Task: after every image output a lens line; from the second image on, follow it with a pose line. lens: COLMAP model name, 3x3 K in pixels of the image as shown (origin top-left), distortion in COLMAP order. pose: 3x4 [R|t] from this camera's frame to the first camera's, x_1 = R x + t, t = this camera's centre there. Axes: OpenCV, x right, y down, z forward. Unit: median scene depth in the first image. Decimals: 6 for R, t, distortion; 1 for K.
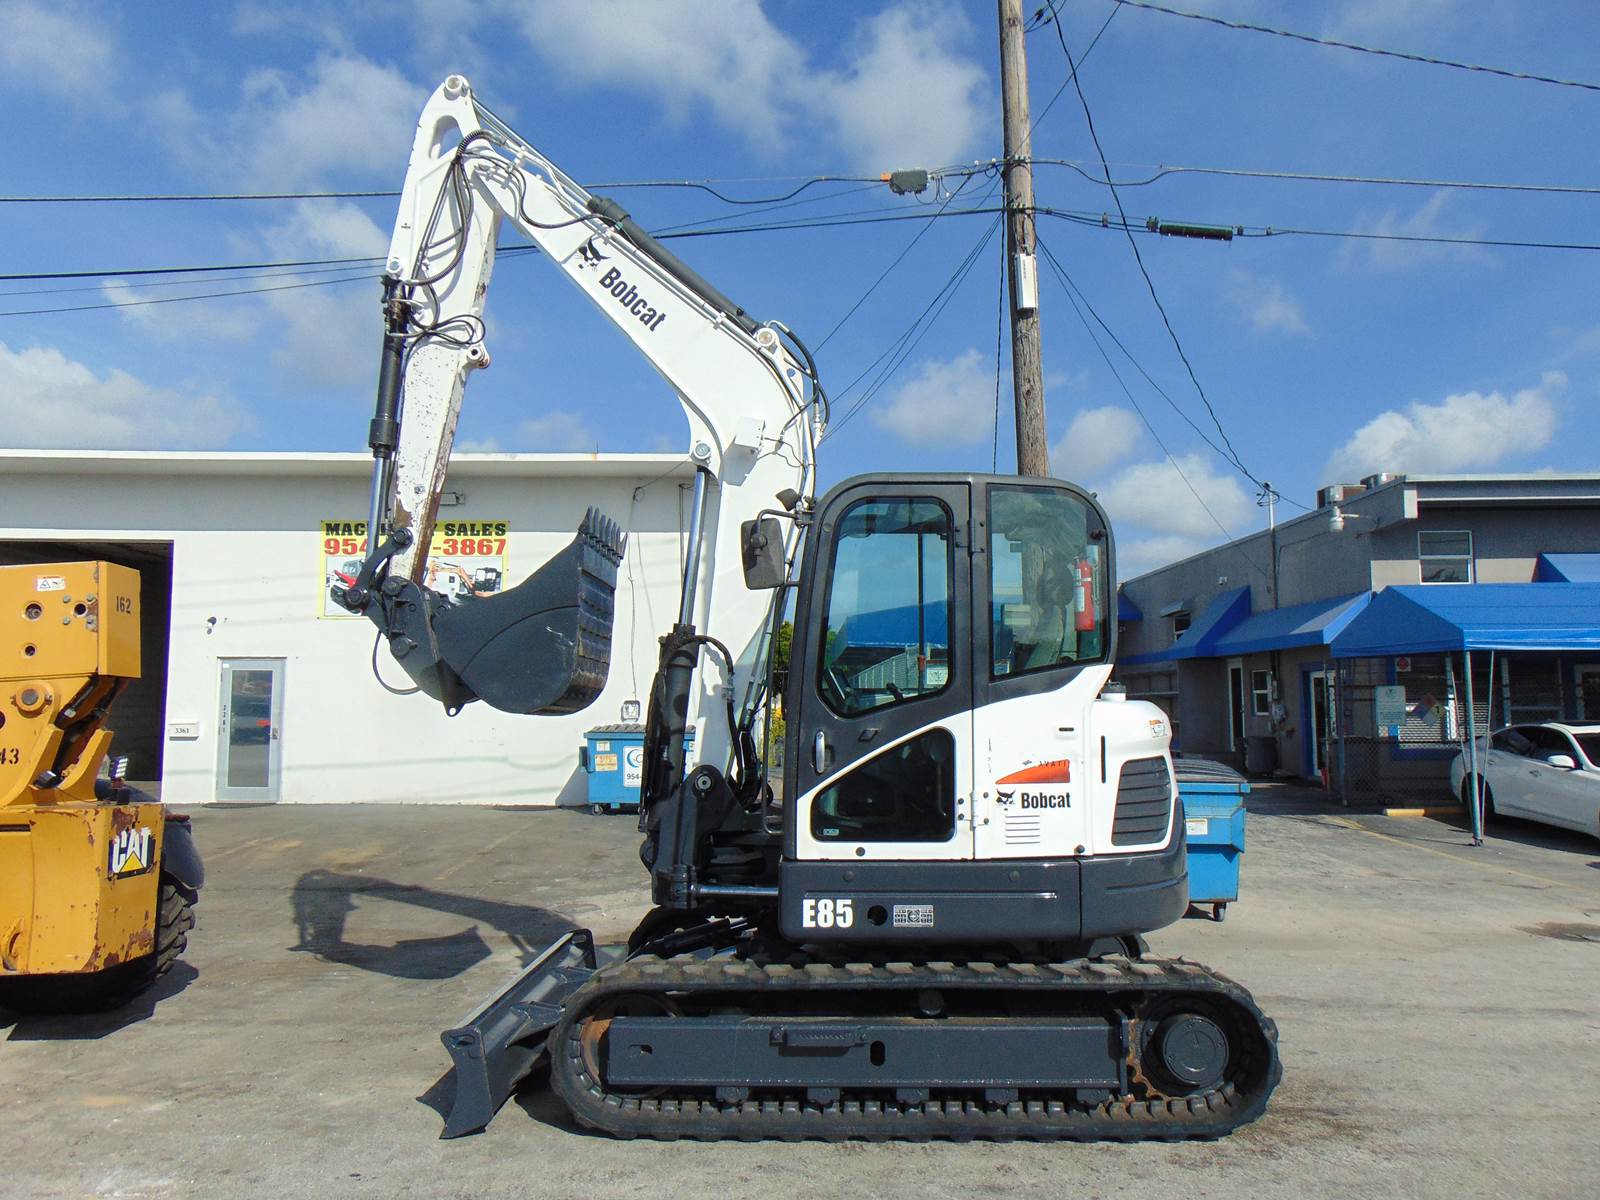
lens RADIAL K [[1194.4, 0, 772.7], [0, 1194.4, 617.8], [0, 0, 1]] dist [-0.019573, 0.060217]
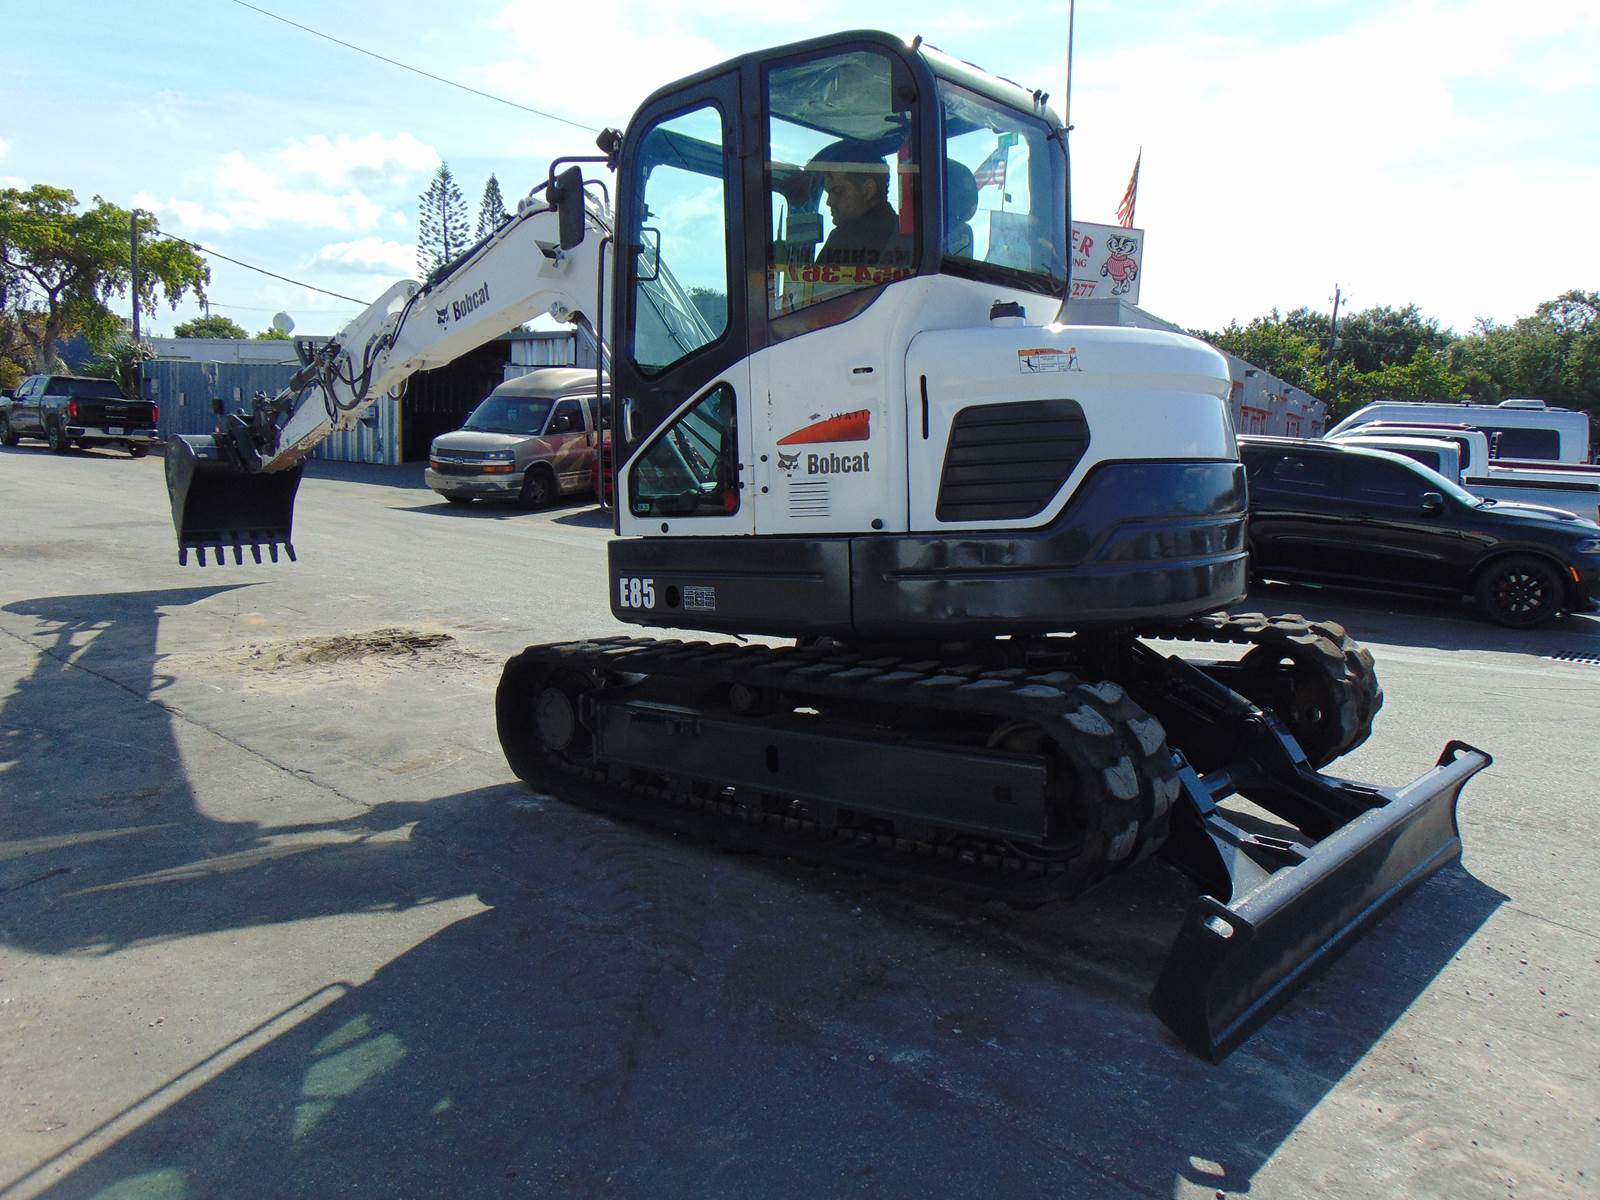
lens RADIAL K [[1194.4, 0, 806.6], [0, 1194.4, 602.4], [0, 0, 1]] dist [-0.019573, 0.060217]
pose [[0.744531, 0.029438, -0.666938, 0.729237], [0.091198, 0.985176, 0.145294, 0.124557], [0.661329, -0.168999, 0.730810, 0.384085]]
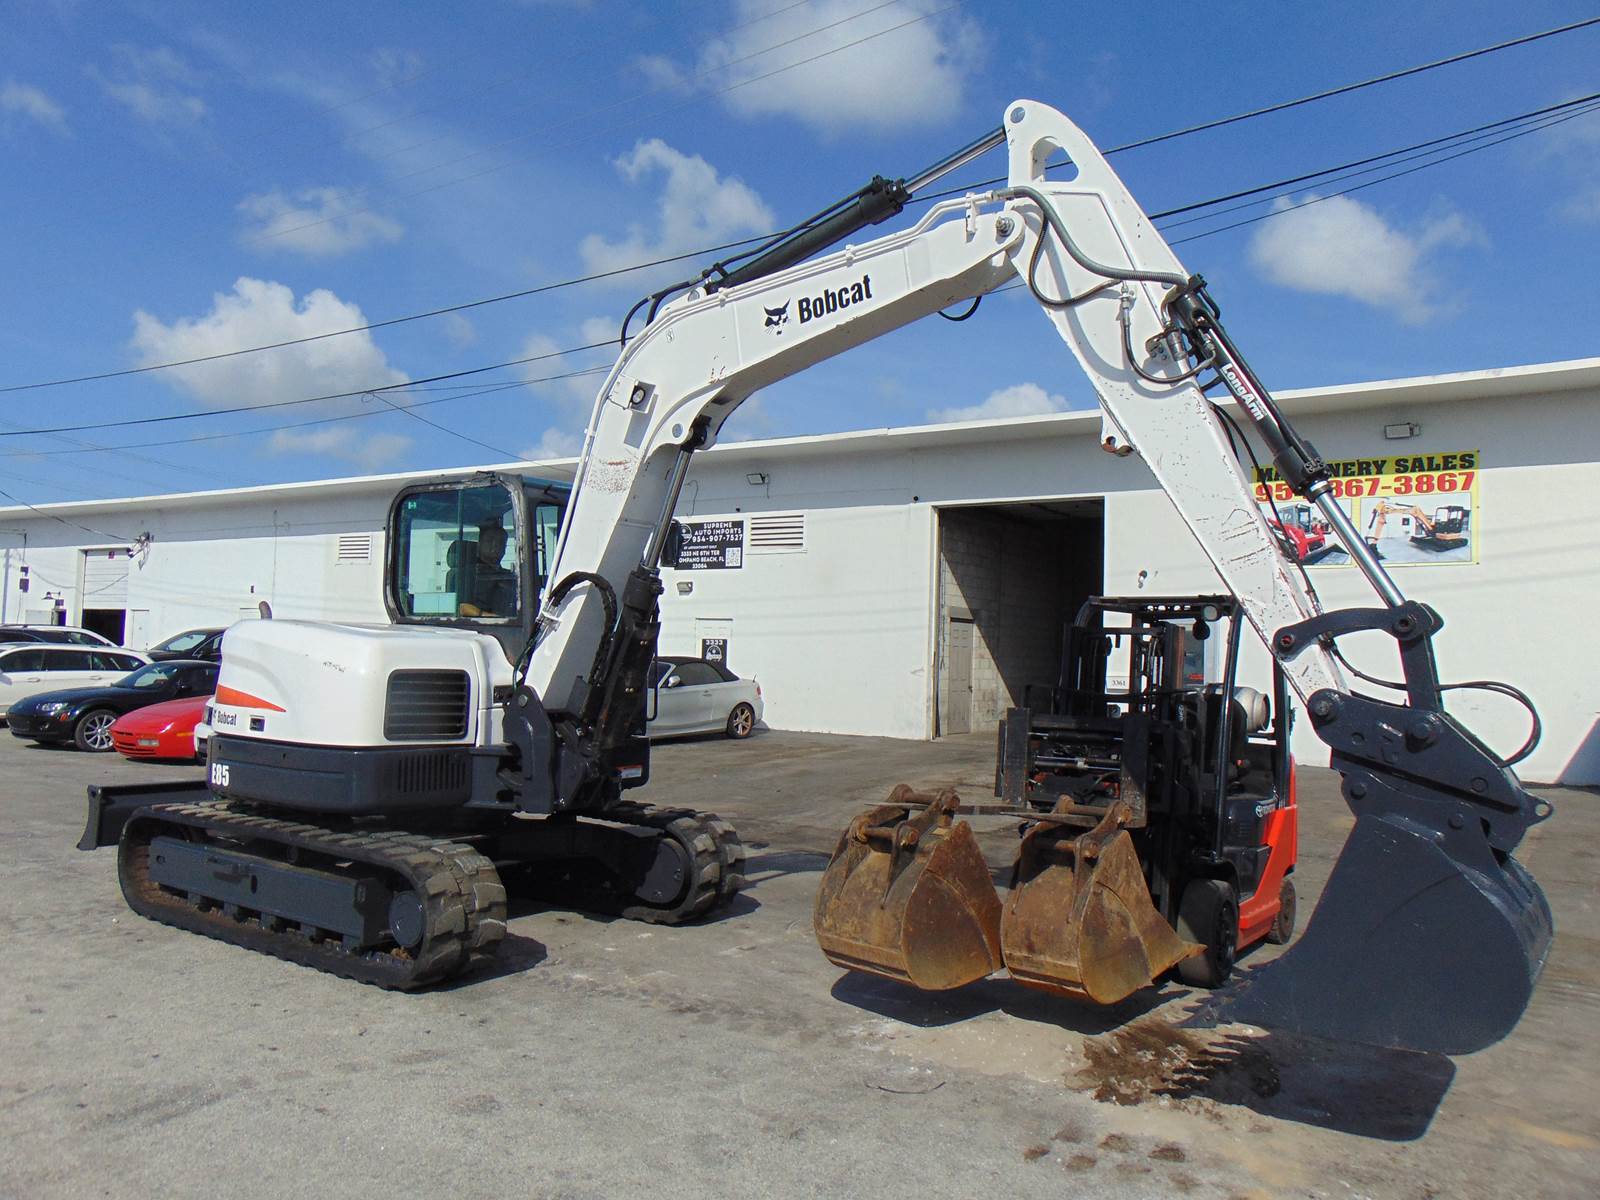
lens RADIAL K [[1194.4, 0, 809.3], [0, 1194.4, 615.5], [0, 0, 1]] dist [-0.019573, 0.060217]
pose [[0.832637, 0.005972, -0.553787, 1.274476], [0.016378, 0.999239, 0.035401, 0.025814], [0.553577, -0.038546, 0.831906, 0.237938]]
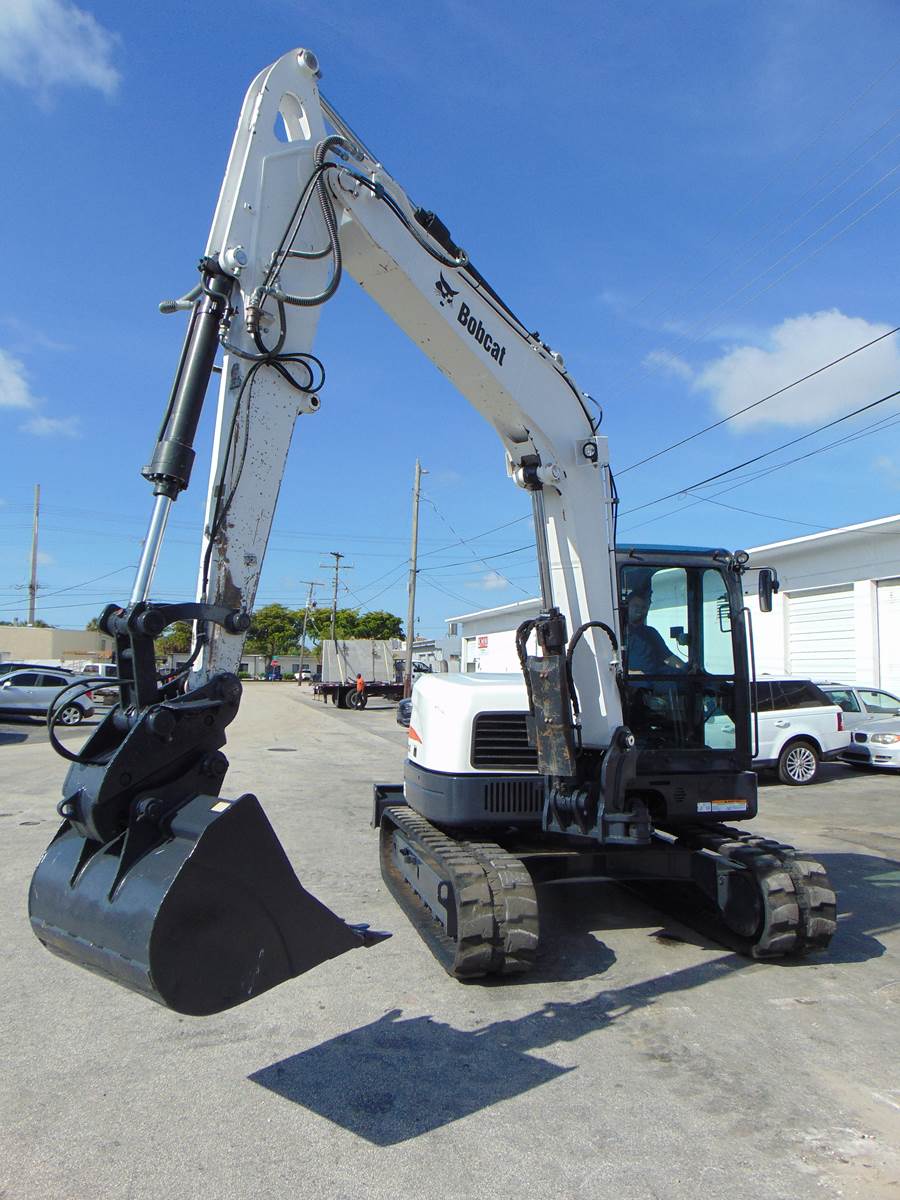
lens RADIAL K [[895.8, 0, 452.4], [0, 895.8, 610.2], [0, 0, 1]] dist [-0.019573, 0.060217]
pose [[0.247570, -0.066824, -0.966563, 1.354452], [0.069826, 0.996255, -0.050992, 0.042996], [0.966351, -0.054868, 0.251309, 0.699992]]
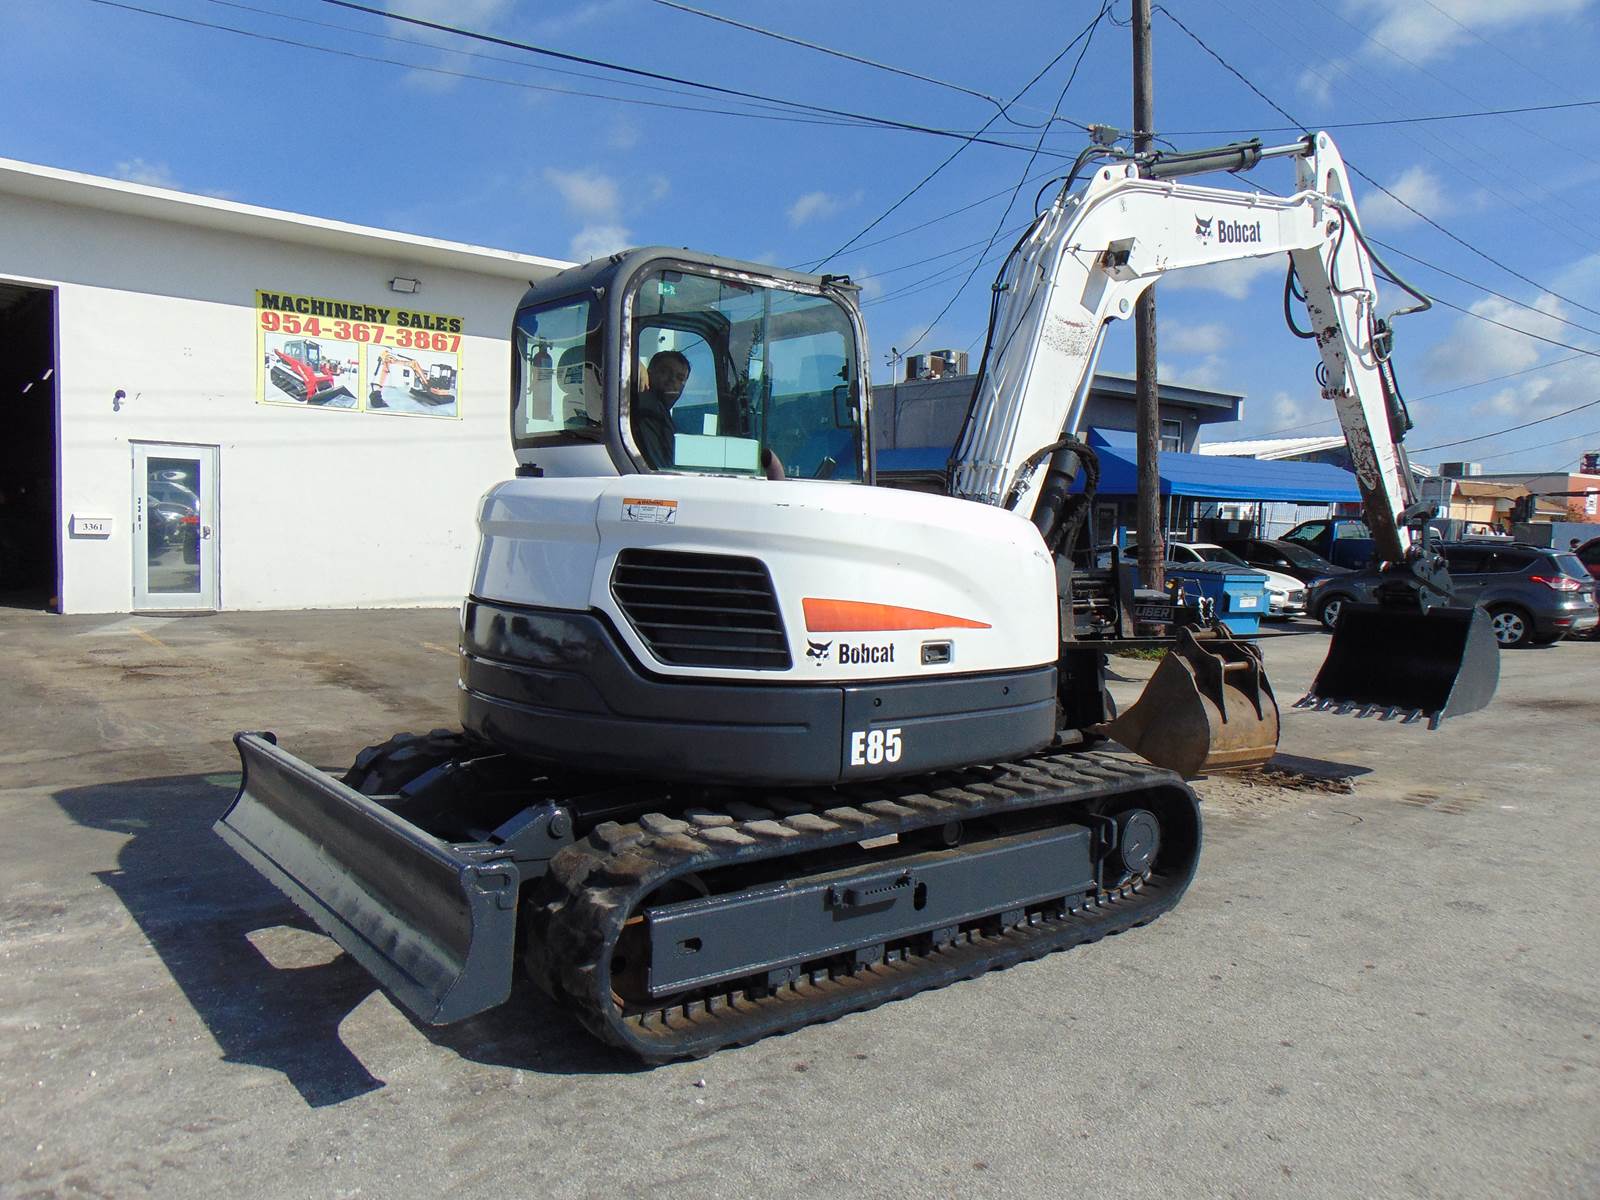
lens RADIAL K [[1194.4, 0, 787.6], [0, 1194.4, 600.3], [0, 0, 1]] dist [-0.019573, 0.060217]
pose [[0.780512, -0.008926, 0.625077, -0.507468], [-0.085437, 0.988993, 0.120805, 0.051533], [-0.619275, -0.147695, 0.771158, 0.398826]]
